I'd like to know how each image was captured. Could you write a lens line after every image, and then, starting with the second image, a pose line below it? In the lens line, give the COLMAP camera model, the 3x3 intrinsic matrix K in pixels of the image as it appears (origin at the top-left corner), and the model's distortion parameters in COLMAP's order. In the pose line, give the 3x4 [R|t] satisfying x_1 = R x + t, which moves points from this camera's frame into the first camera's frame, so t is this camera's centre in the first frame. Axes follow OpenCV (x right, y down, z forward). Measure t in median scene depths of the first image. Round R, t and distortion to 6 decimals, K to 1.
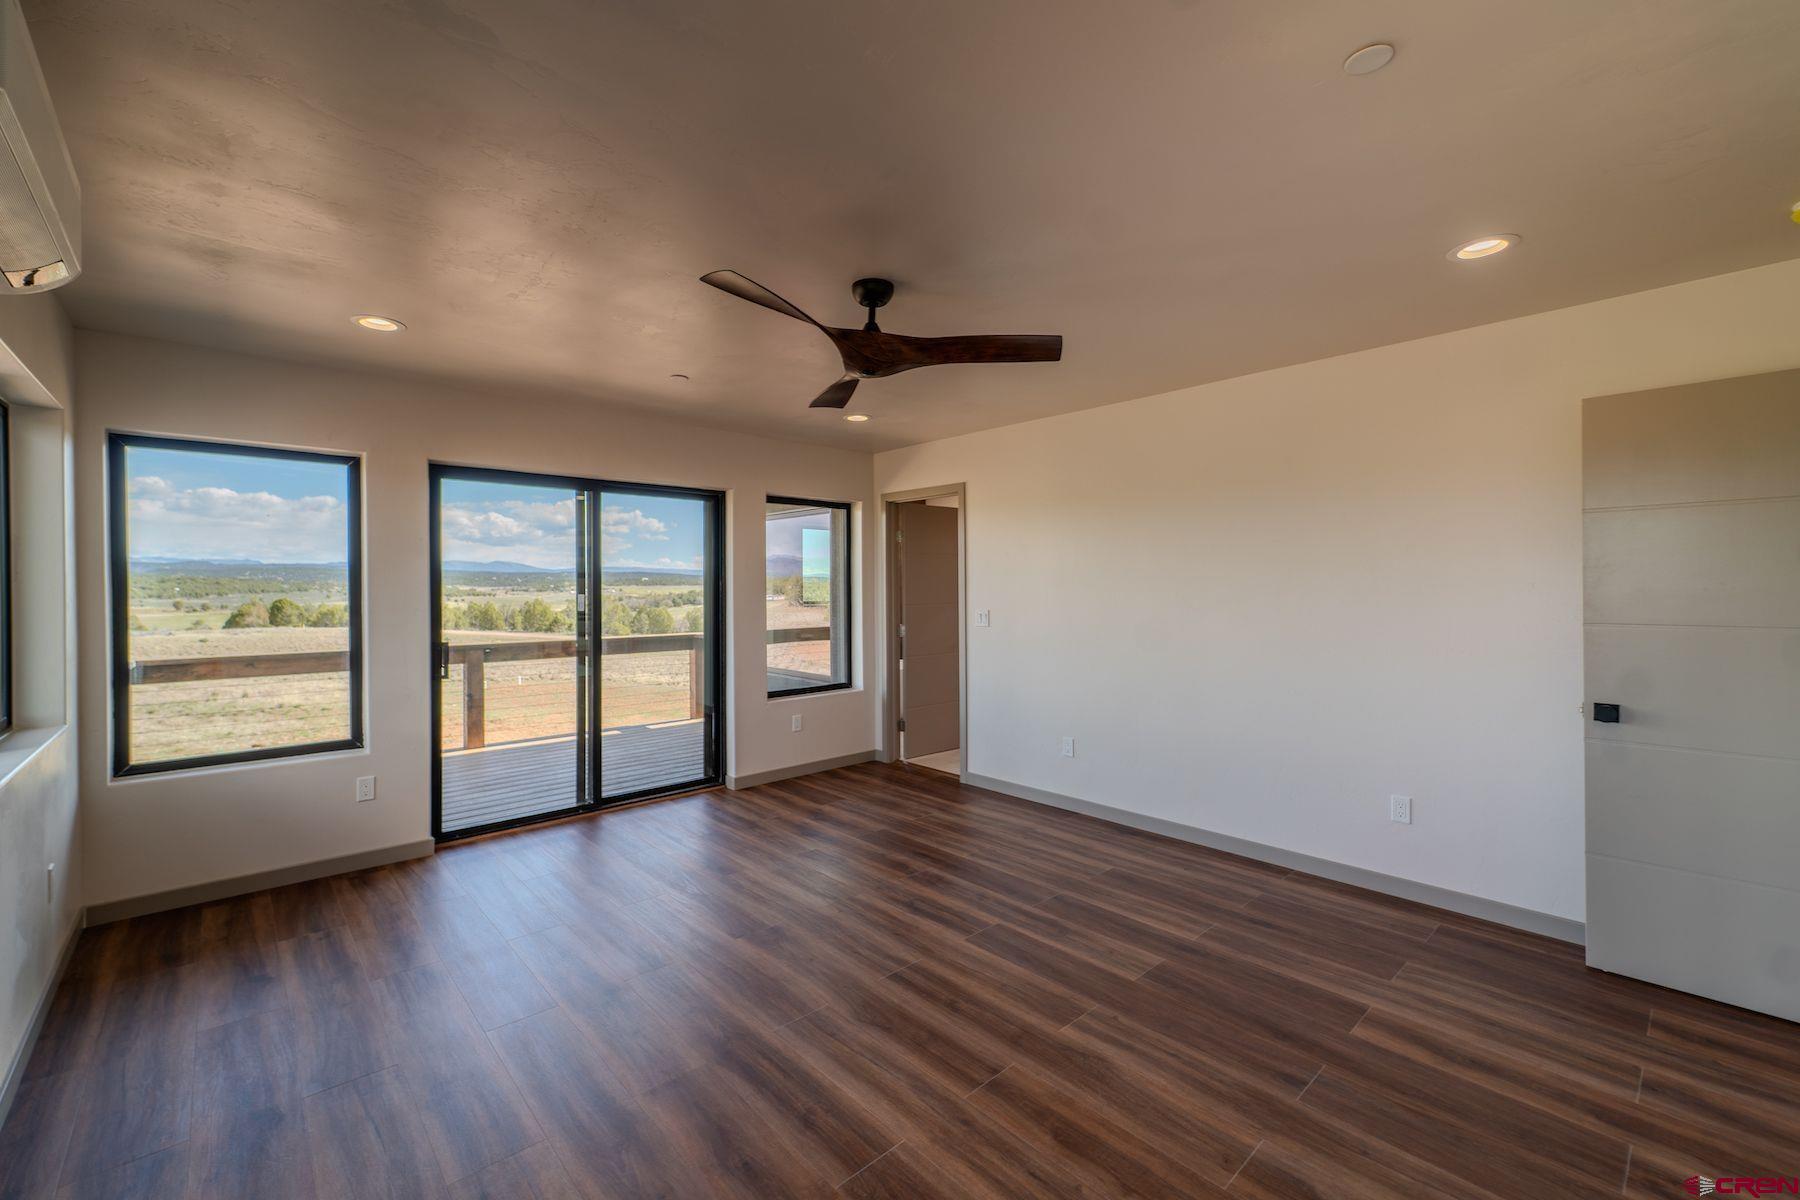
lens RADIAL K [[757.1, 0, 888.0], [0, 757.1, 588.1], [0, 0, 1]] dist [-0.001163, 0.000161]
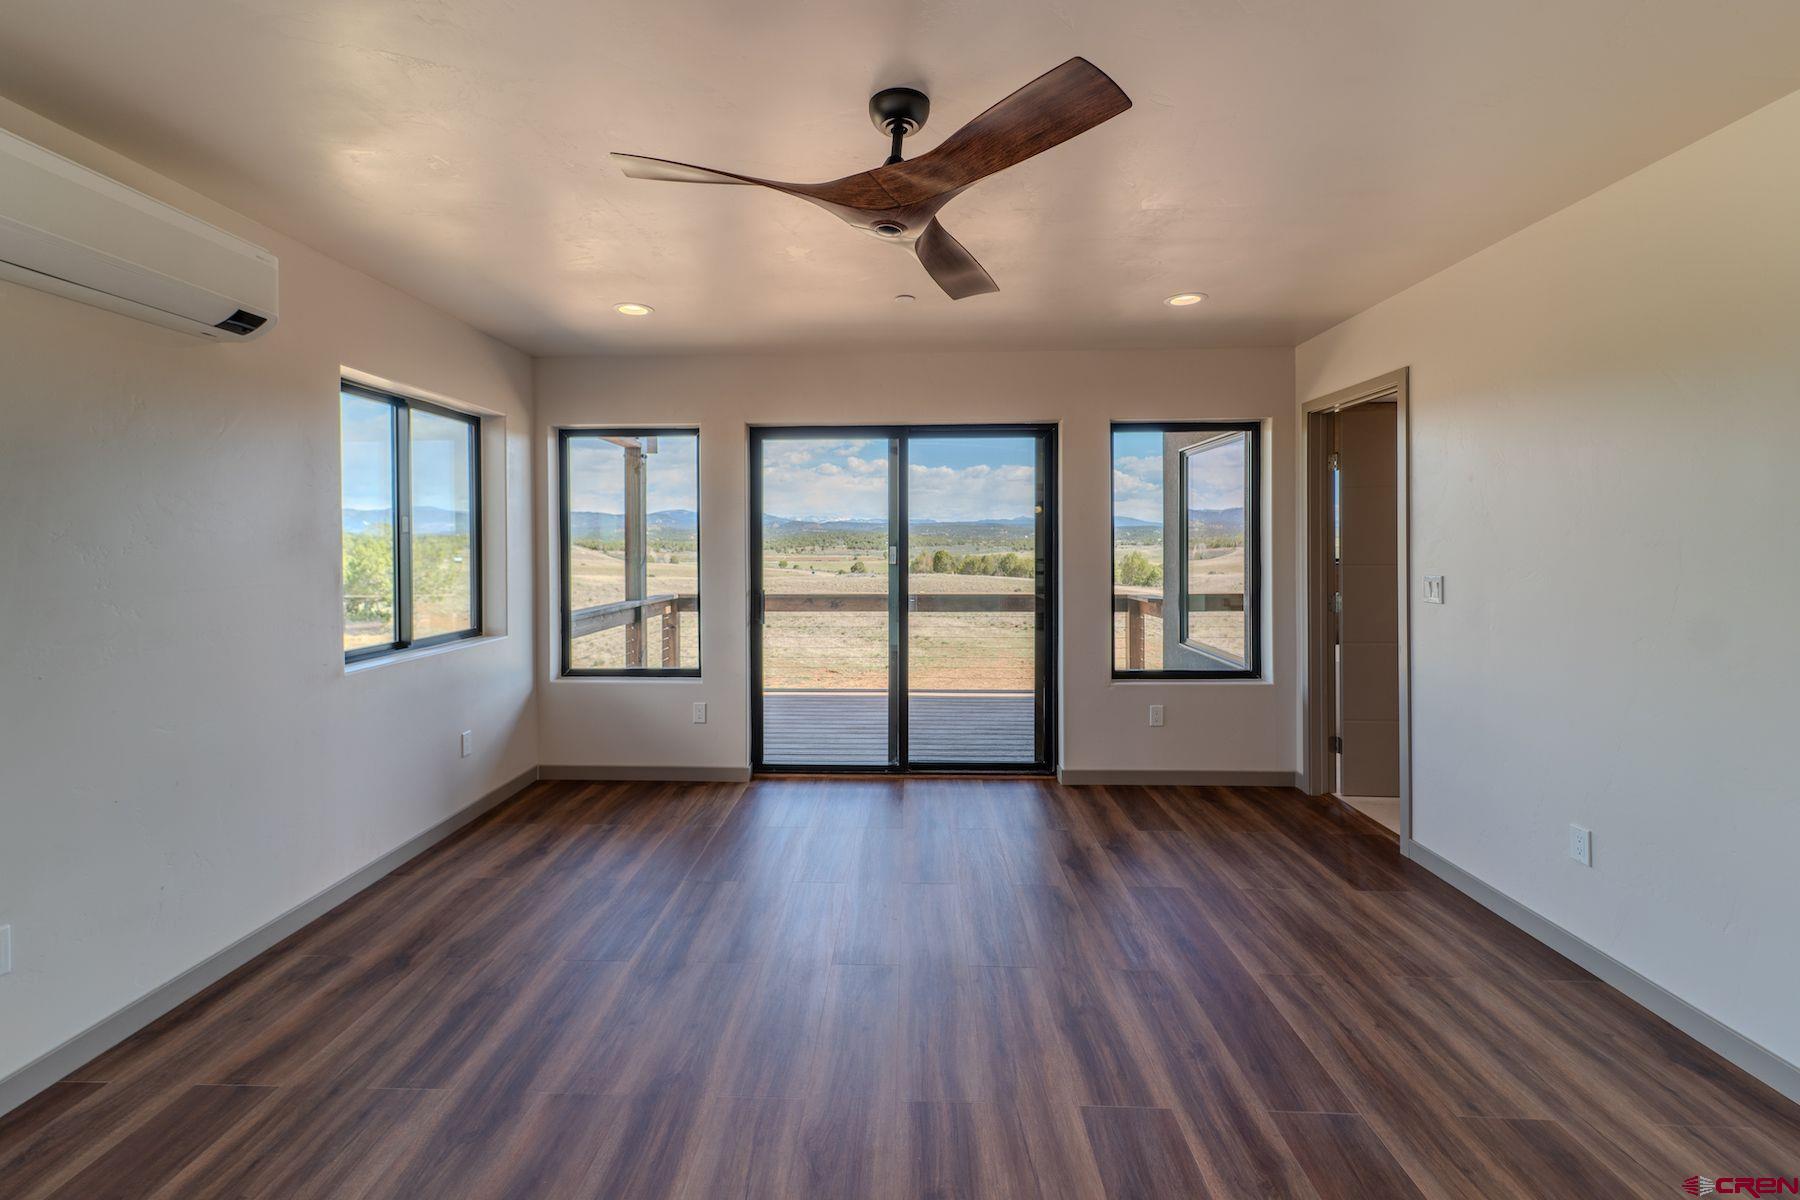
lens RADIAL K [[777.4, 0, 882.8], [0, 777.4, 557.0], [0, 0, 1]] dist [0.000649, -0.000157]
pose [[0.703145, 0.013376, -0.710921, 0.258146], [0.000143, 0.999820, 0.018953, 0.002152], [0.711046, -0.013428, 0.703017, 0.266307]]
